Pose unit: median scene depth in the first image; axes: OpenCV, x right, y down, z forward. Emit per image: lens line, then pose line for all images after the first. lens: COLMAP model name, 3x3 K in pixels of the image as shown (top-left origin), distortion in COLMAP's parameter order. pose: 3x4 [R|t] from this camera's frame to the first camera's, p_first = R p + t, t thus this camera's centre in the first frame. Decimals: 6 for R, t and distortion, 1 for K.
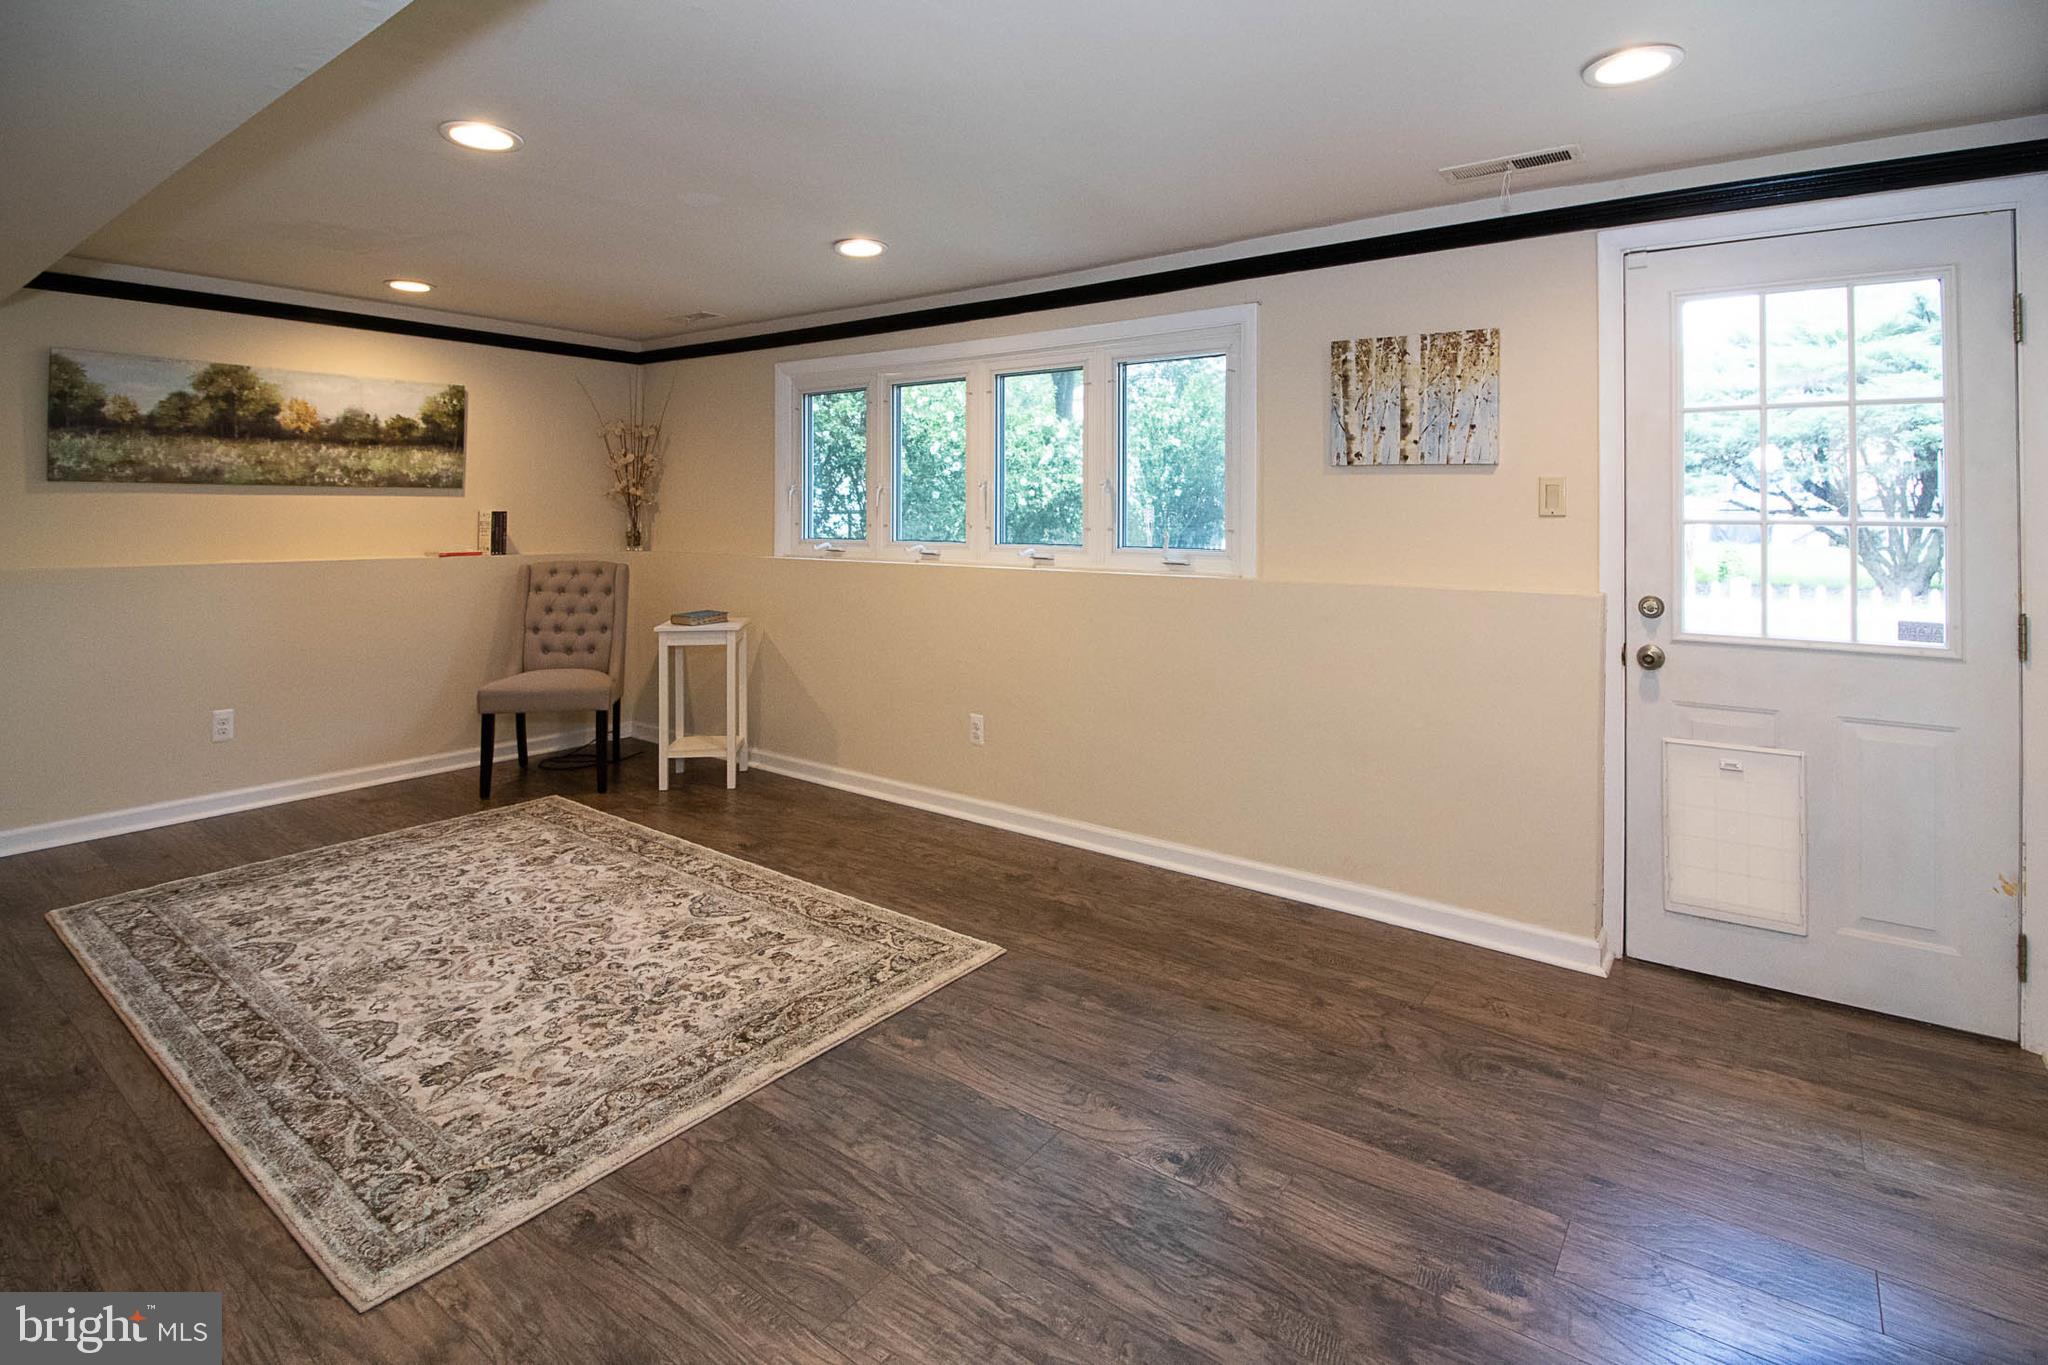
lens RADIAL K [[997.3, 0, 1017.5], [0, 997.3, 548.2], [0, 0, 1]] dist [-0.012950, -0.006671]
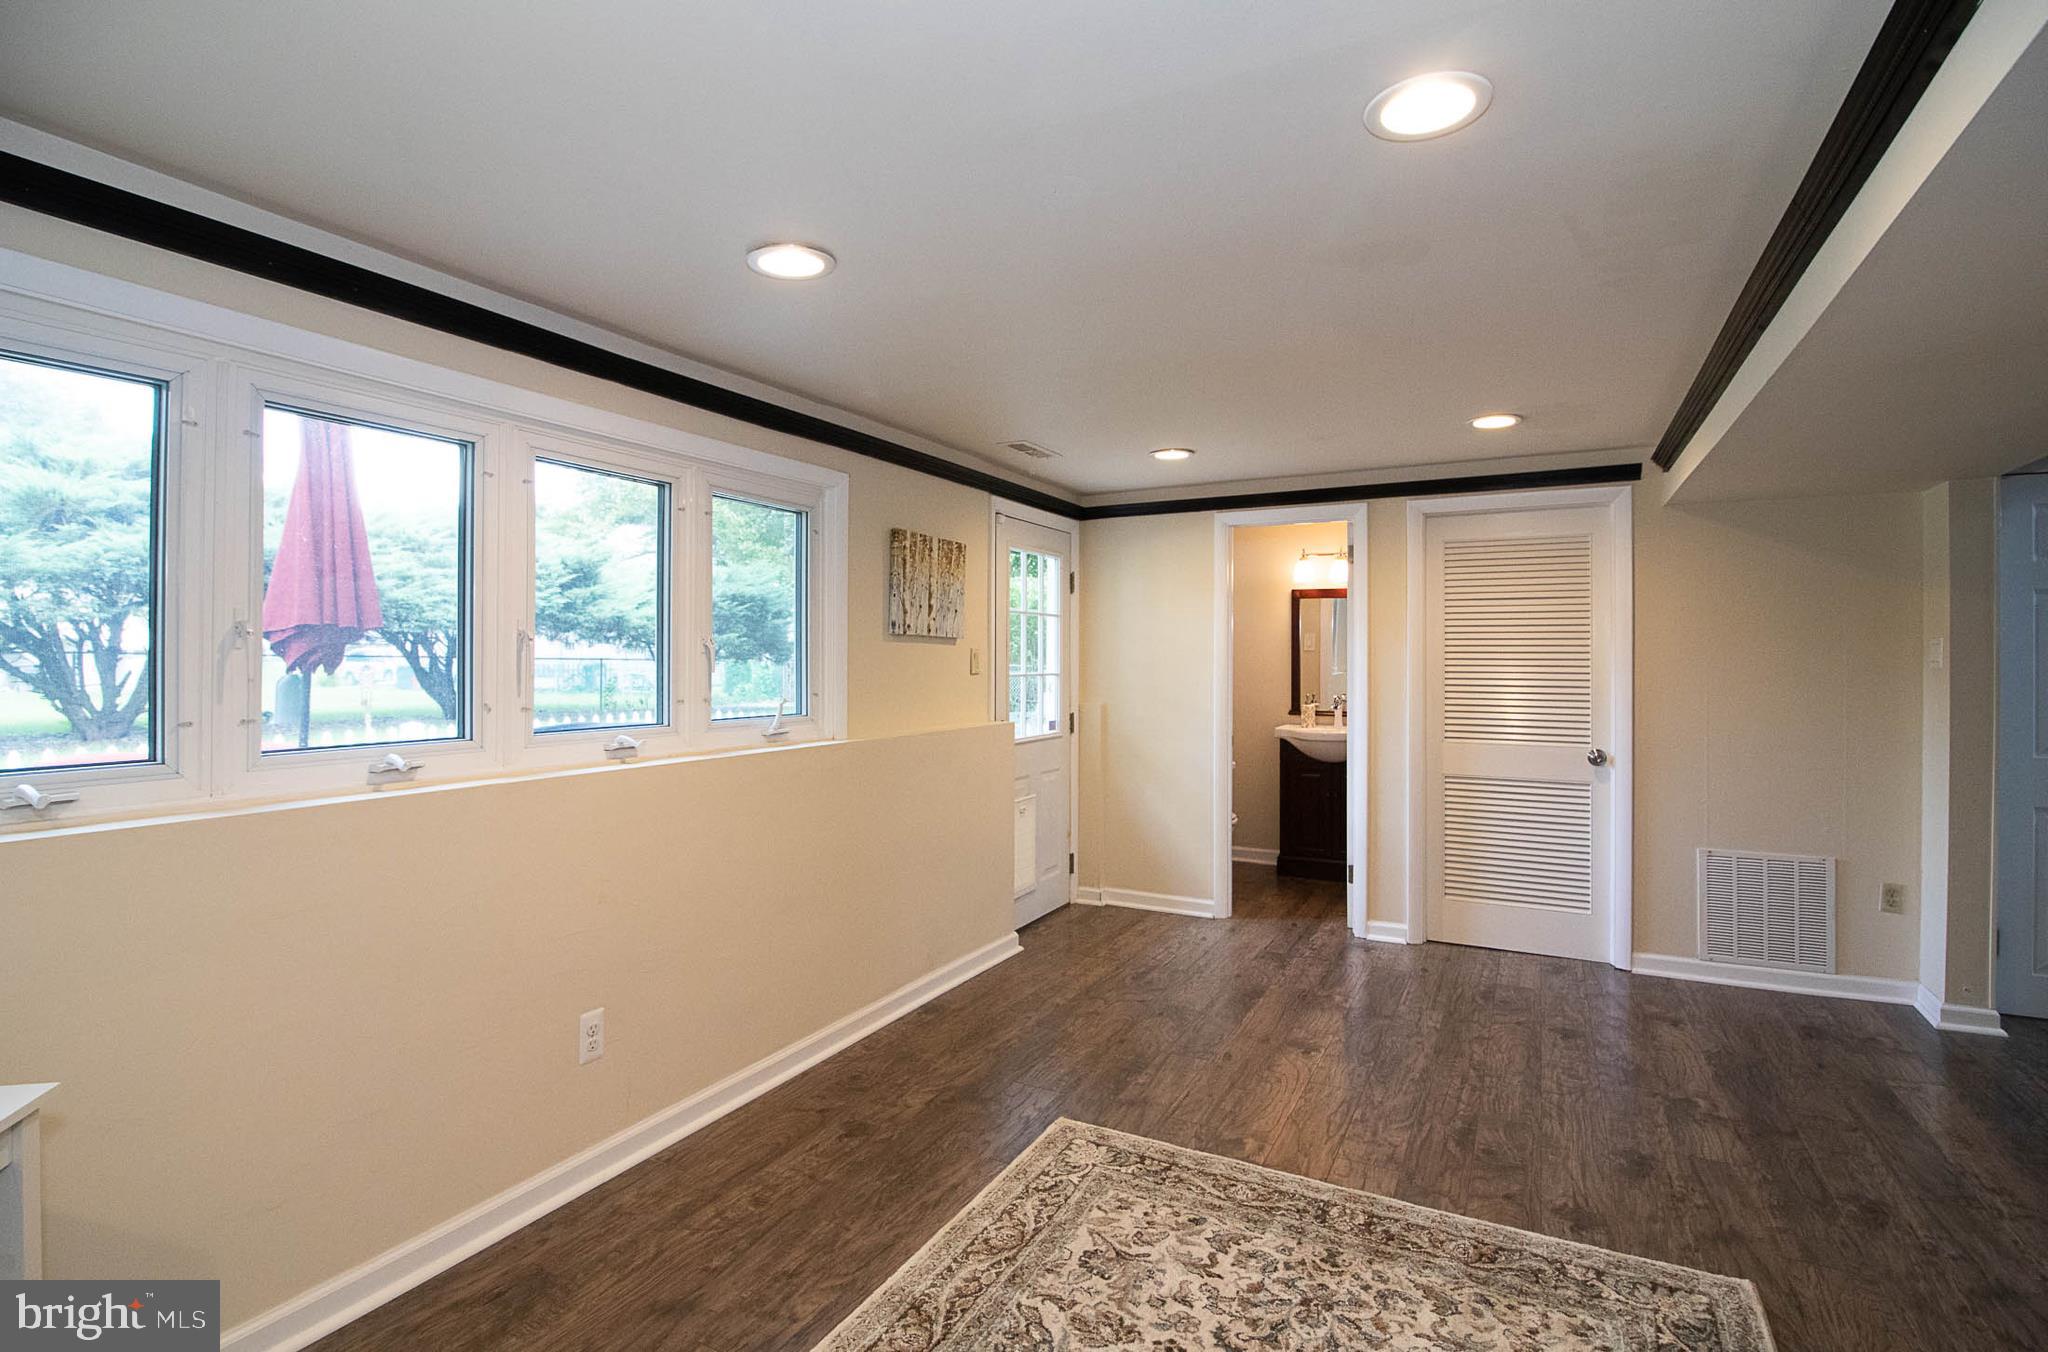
lens RADIAL K [[997.3, 0, 1041.9], [0, 997.3, 633.3], [0, 0, 1]] dist [-0.012950, -0.006671]
pose [[-0.172977, 0.014532, 0.984819, -0.955282], [0.030376, 0.999494, -0.009413, -0.072464], [-0.984457, 0.028287, -0.173331, 1.123997]]
